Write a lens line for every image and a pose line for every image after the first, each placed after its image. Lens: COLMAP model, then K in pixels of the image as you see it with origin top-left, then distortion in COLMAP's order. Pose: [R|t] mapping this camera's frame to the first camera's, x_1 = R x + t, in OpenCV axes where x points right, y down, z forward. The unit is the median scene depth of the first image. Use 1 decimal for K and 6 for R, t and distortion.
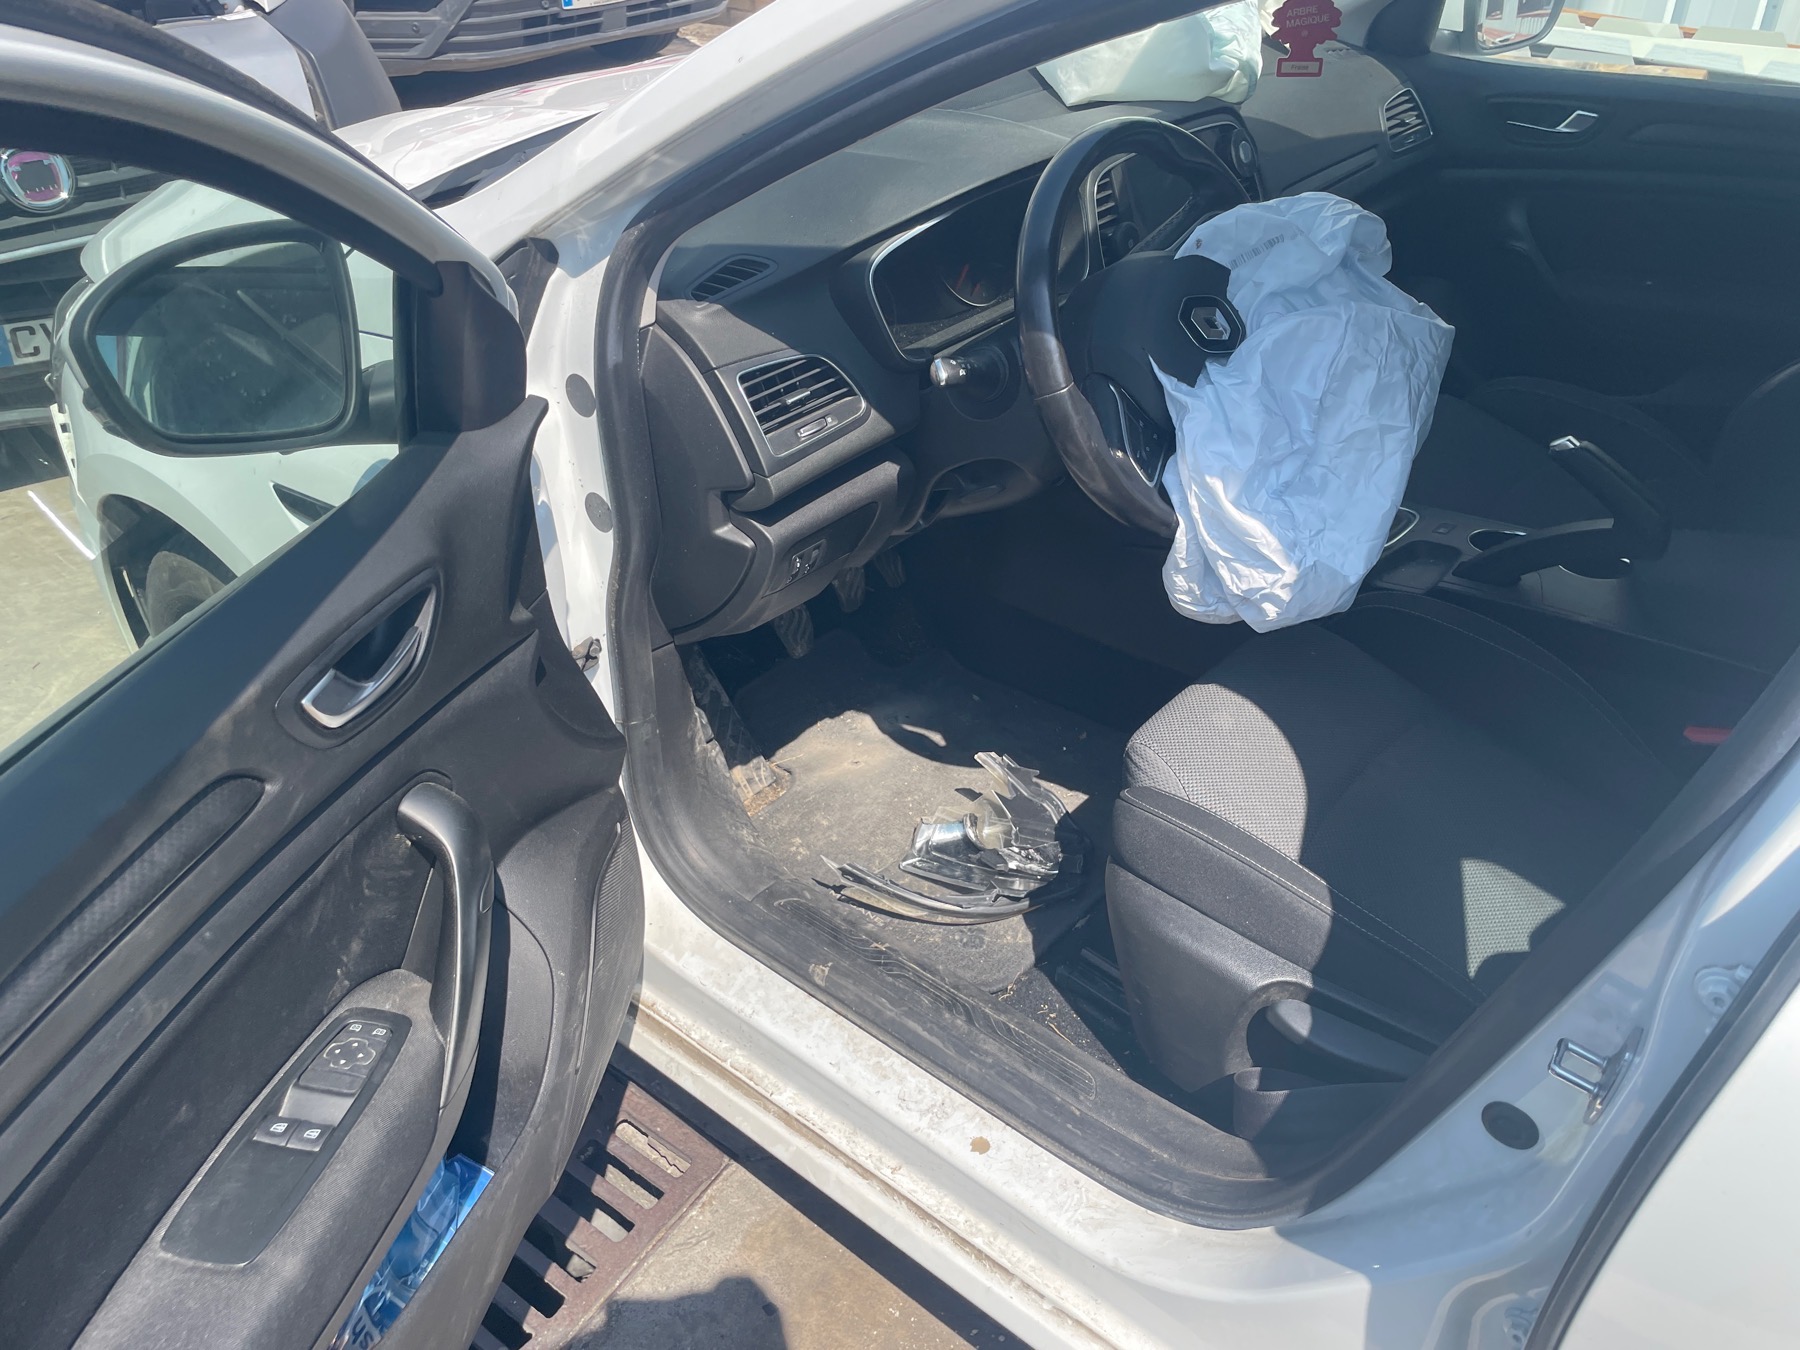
lens RADIAL K [[1345.7, 0, 902.6], [0, 1345.7, 652.3], [0, 0, 1]] dist [0.073332, -0.096233]
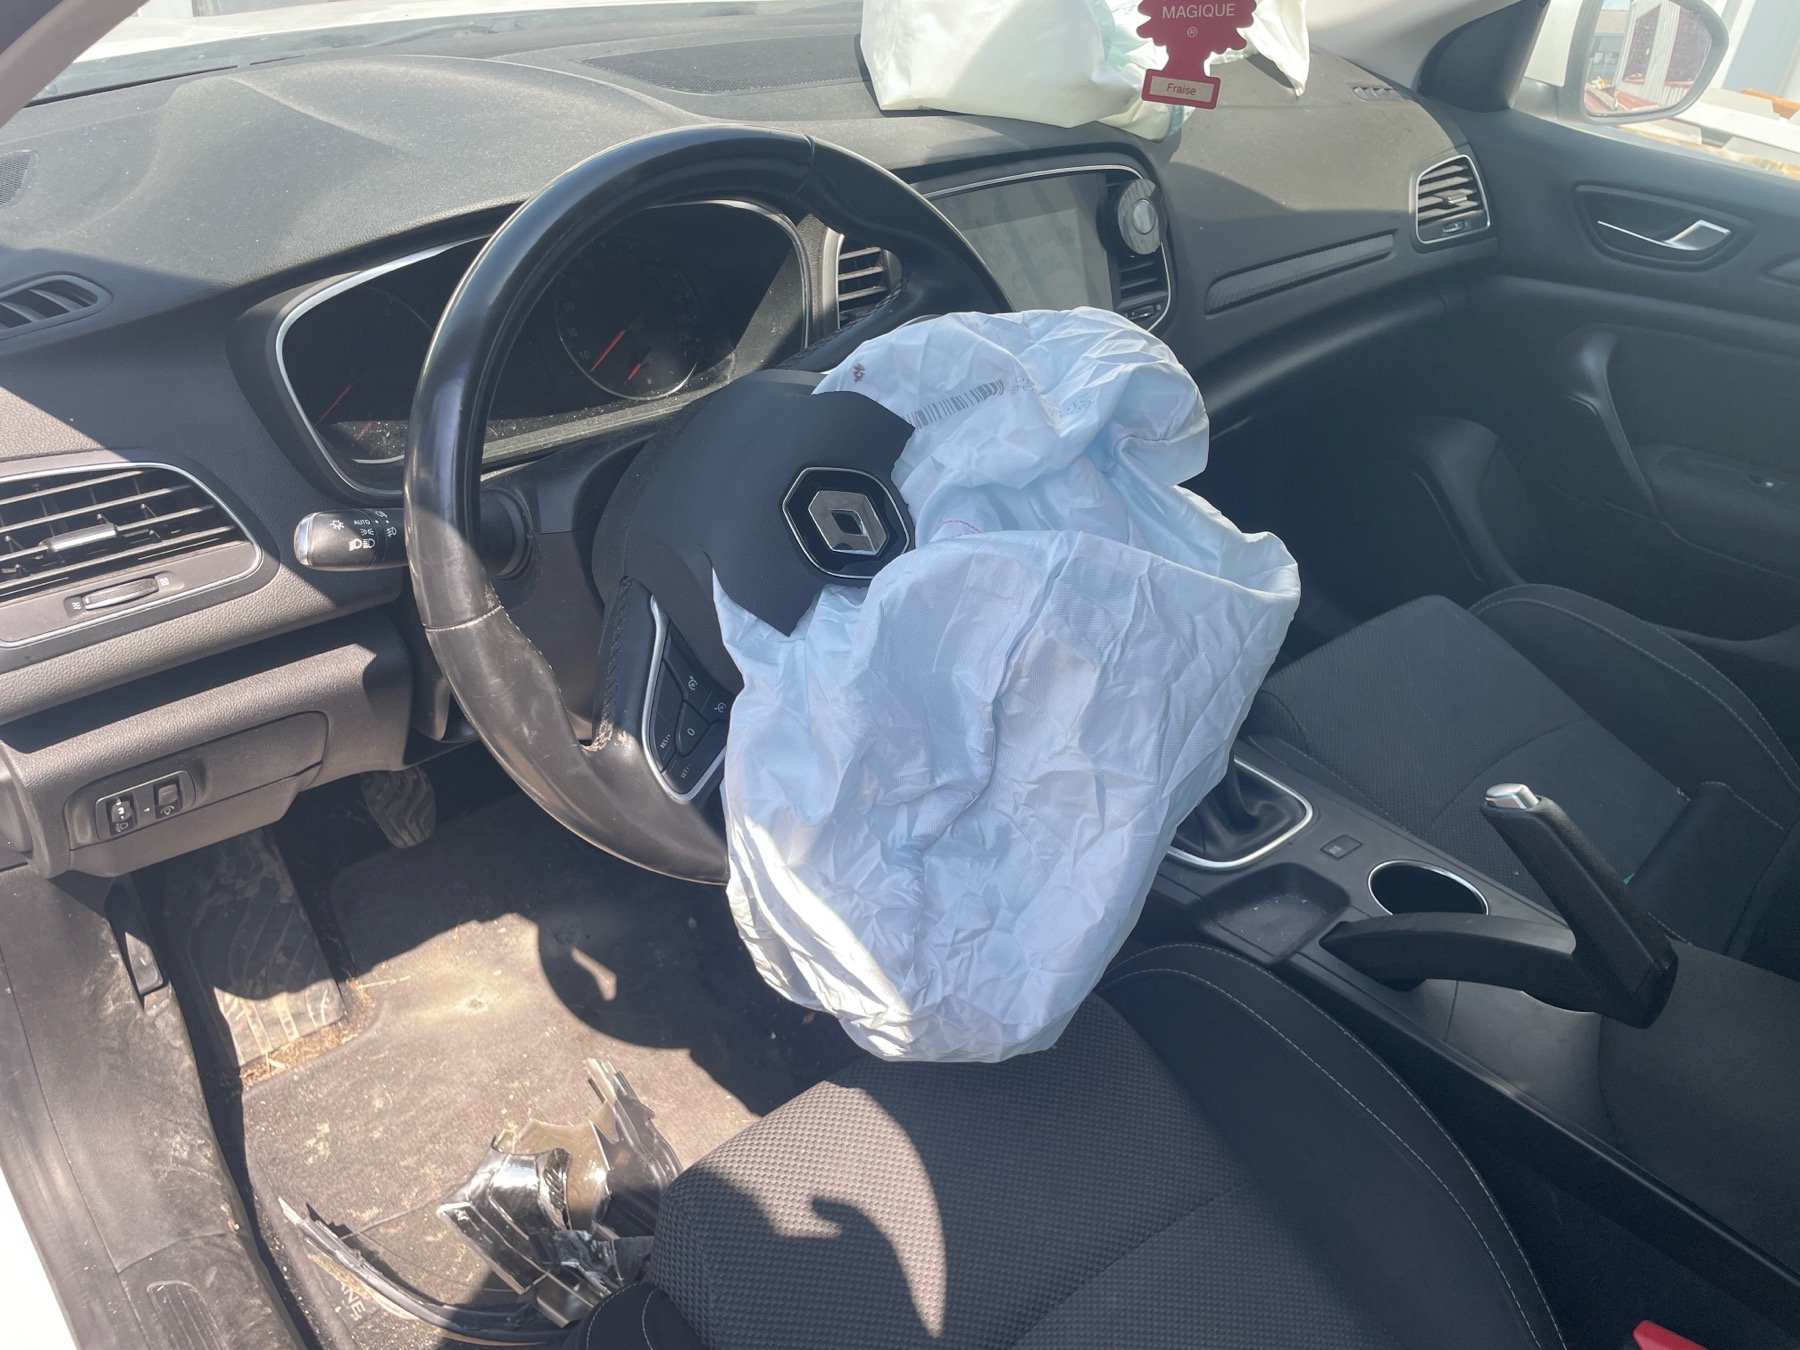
lens RADIAL K [[1355.5, 0, 900.0], [0, 1355.5, 675.0], [0, 0, 1]] dist [0.088588, -0.127461]
pose [[0.984461, 0.160038, -0.072279, 0.295047], [-0.159116, 0.987089, 0.018372, -0.192824], [0.074286, -0.006586, 0.997215, 0.448239]]
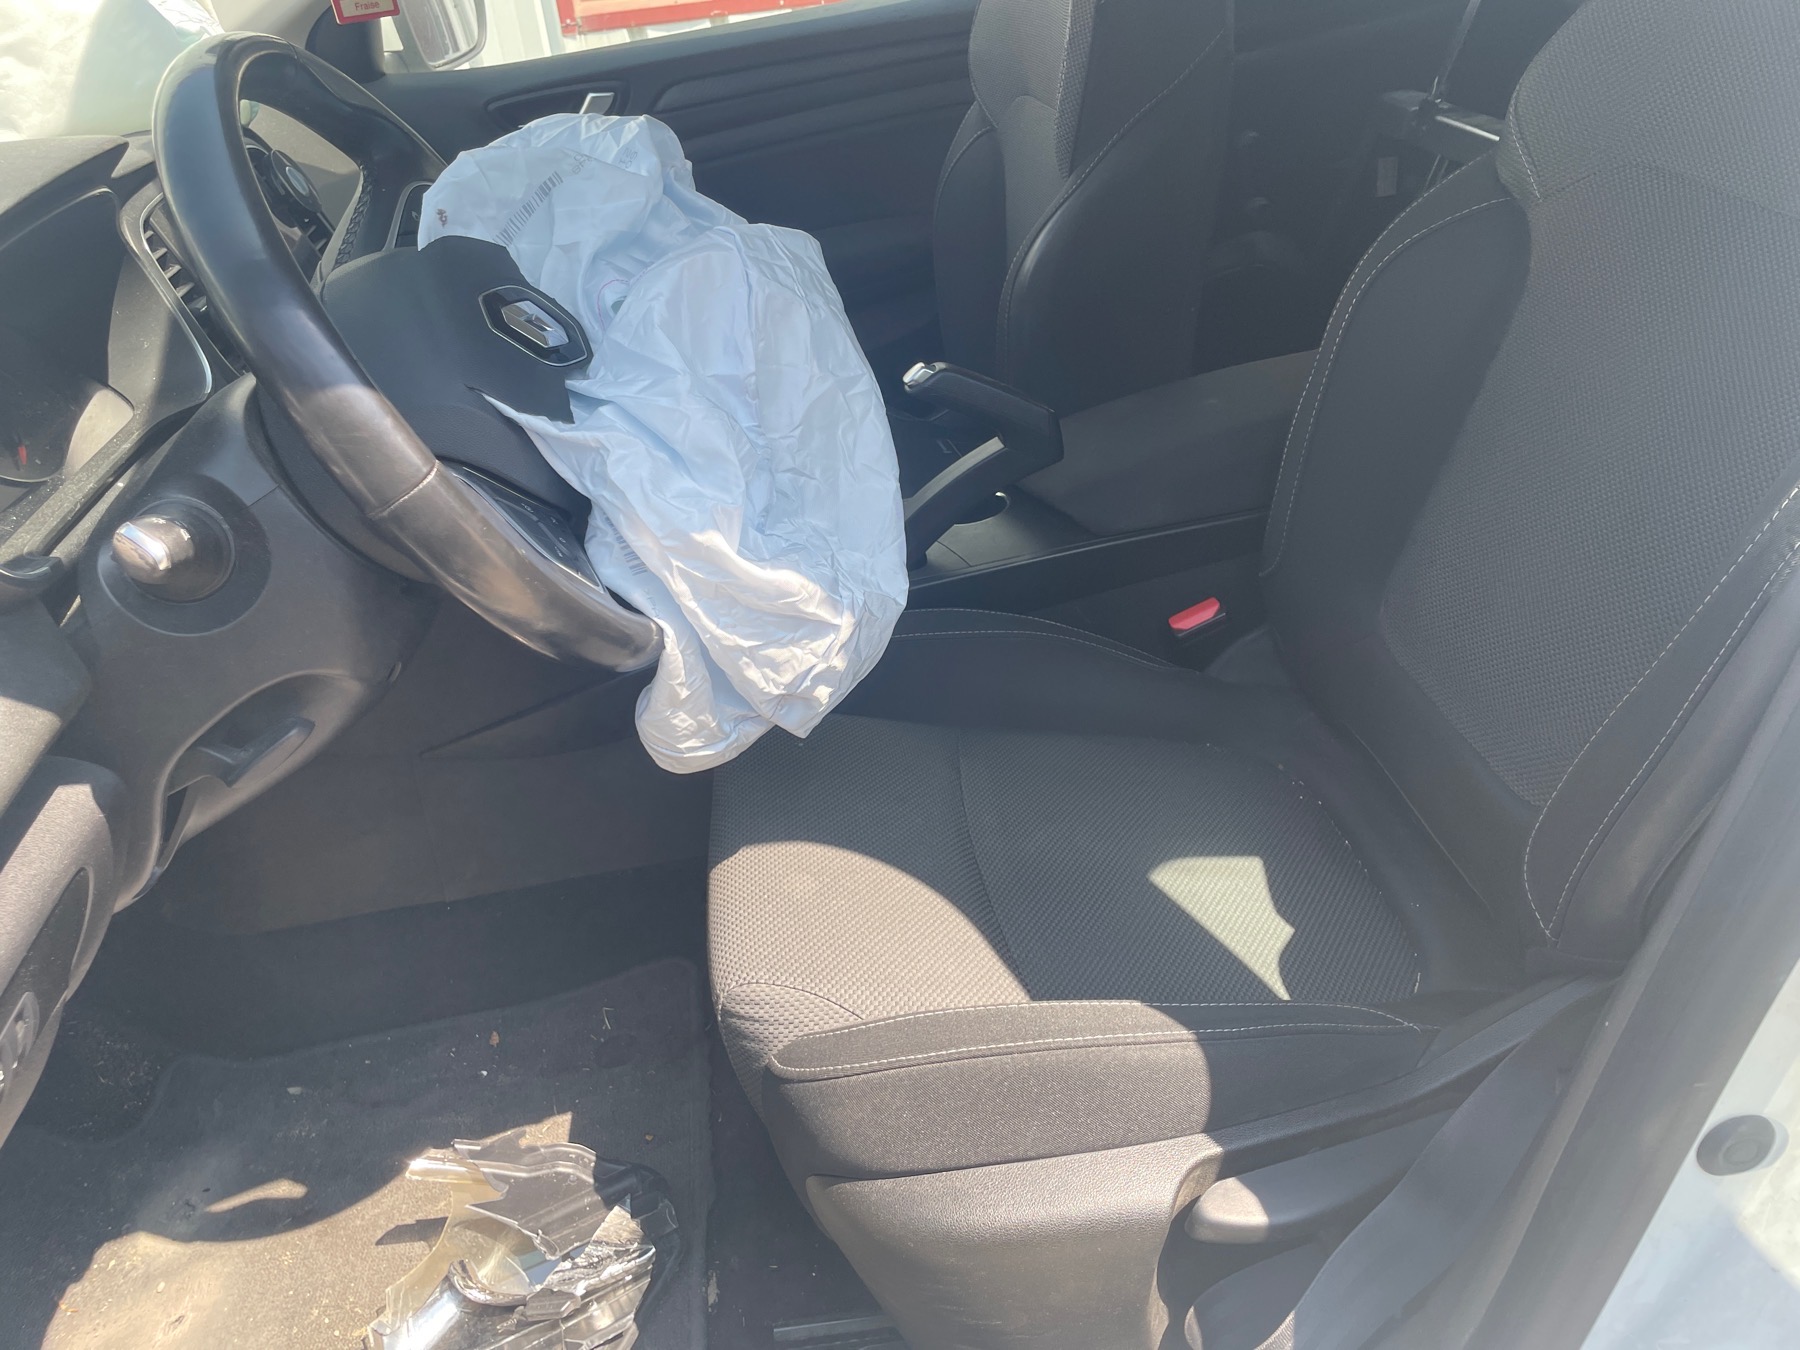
lens RADIAL K [[1363.2, 0, 888.1], [0, 1363.2, 655.9], [0, 0, 1]] dist [0.069240, -0.096064]
pose [[0.670927, -0.415159, 0.614410, -0.105517], [0.482573, 0.873565, 0.063309, -0.075011], [-0.563010, 0.254022, 0.786443, 0.460760]]
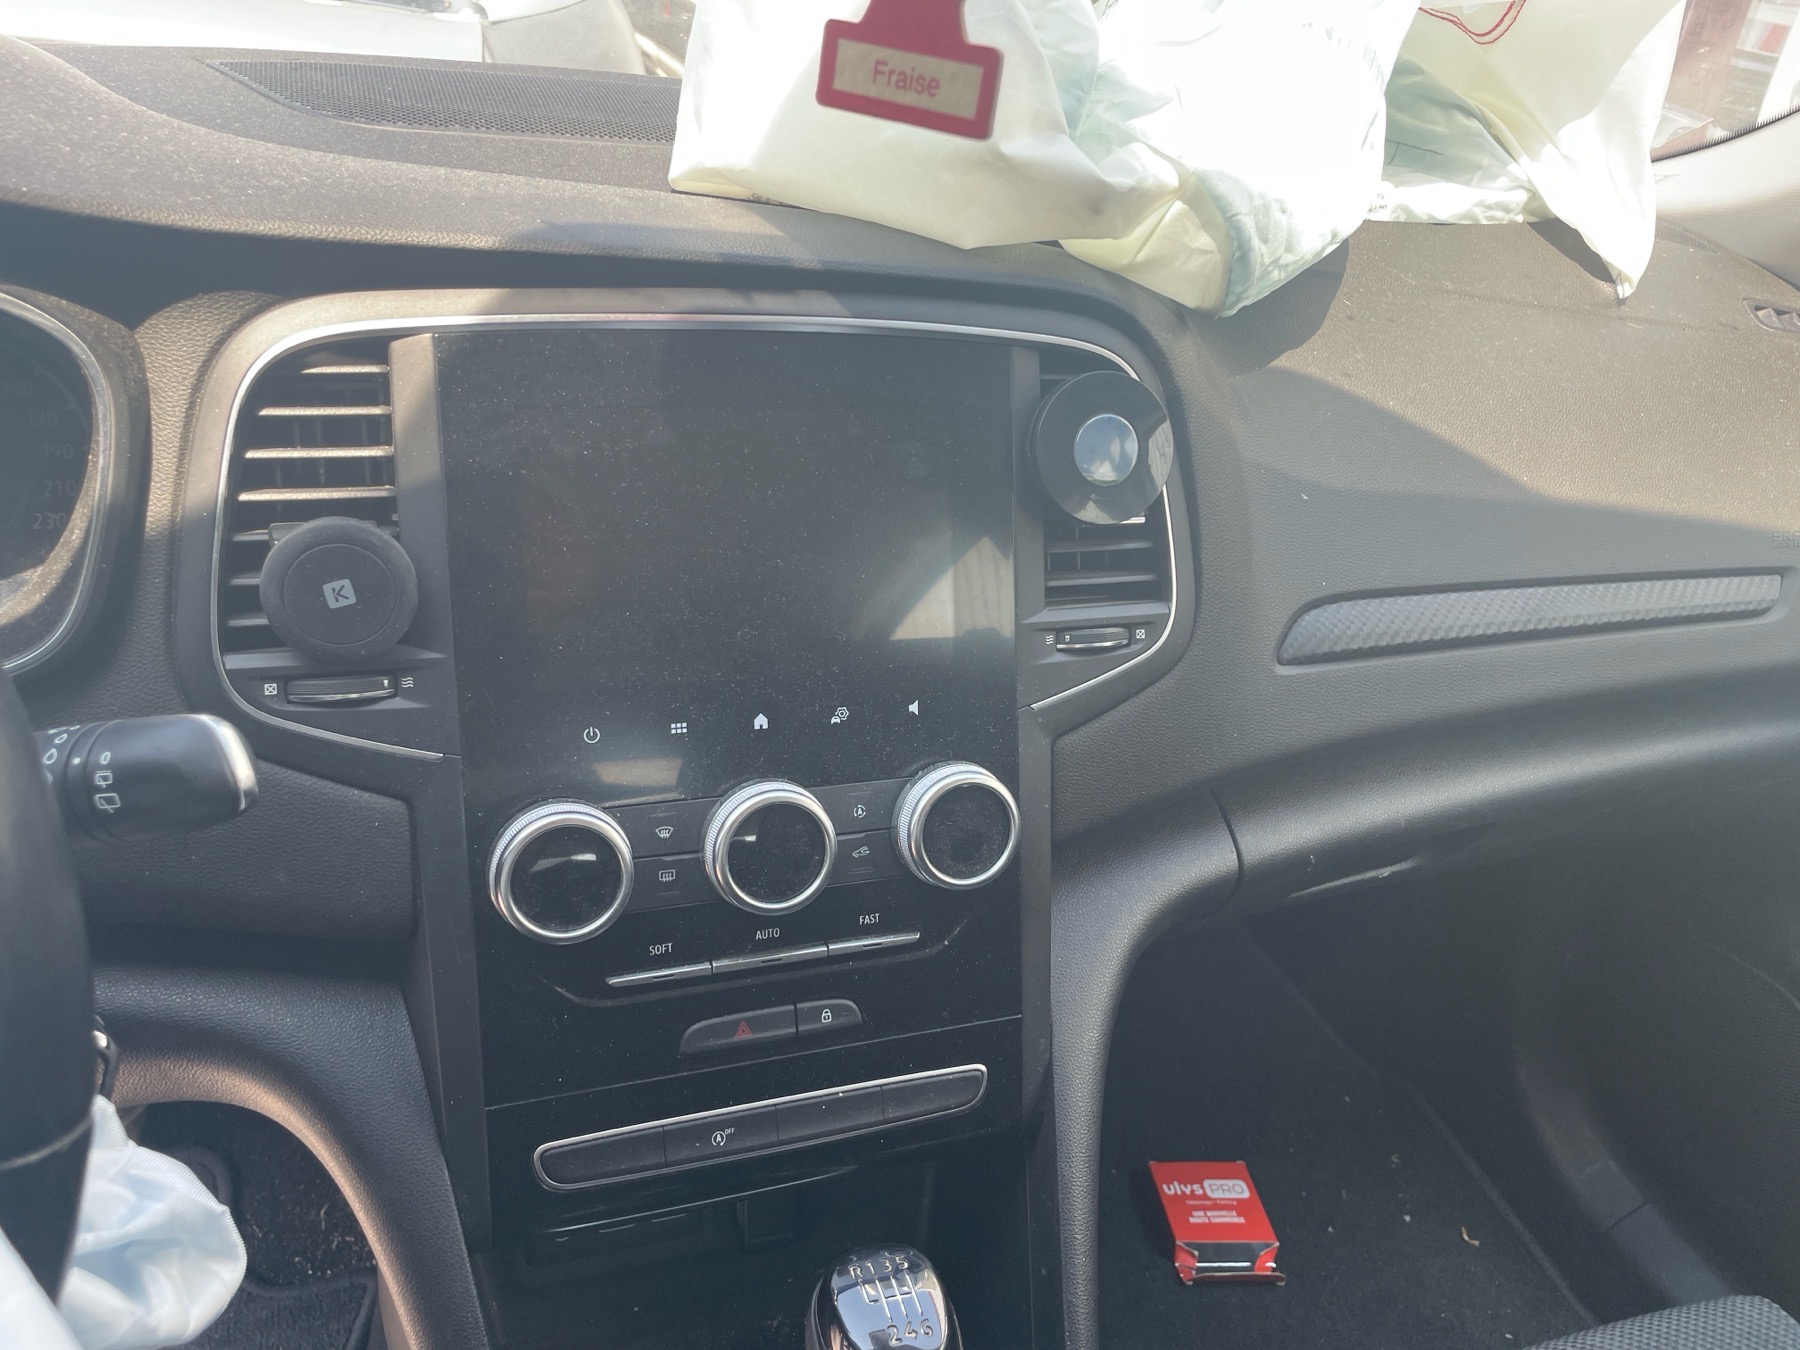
lens RADIAL K [[1346.7, 0, 912.9], [0, 1346.7, 684.1], [0, 0, 1]] dist [0.073237, -0.096077]
pose [[0.862168, 0.334701, -0.380317, 0.468734], [-0.377203, 0.925229, -0.040856, -0.387066], [0.338206, 0.178681, 0.923953, 0.952374]]
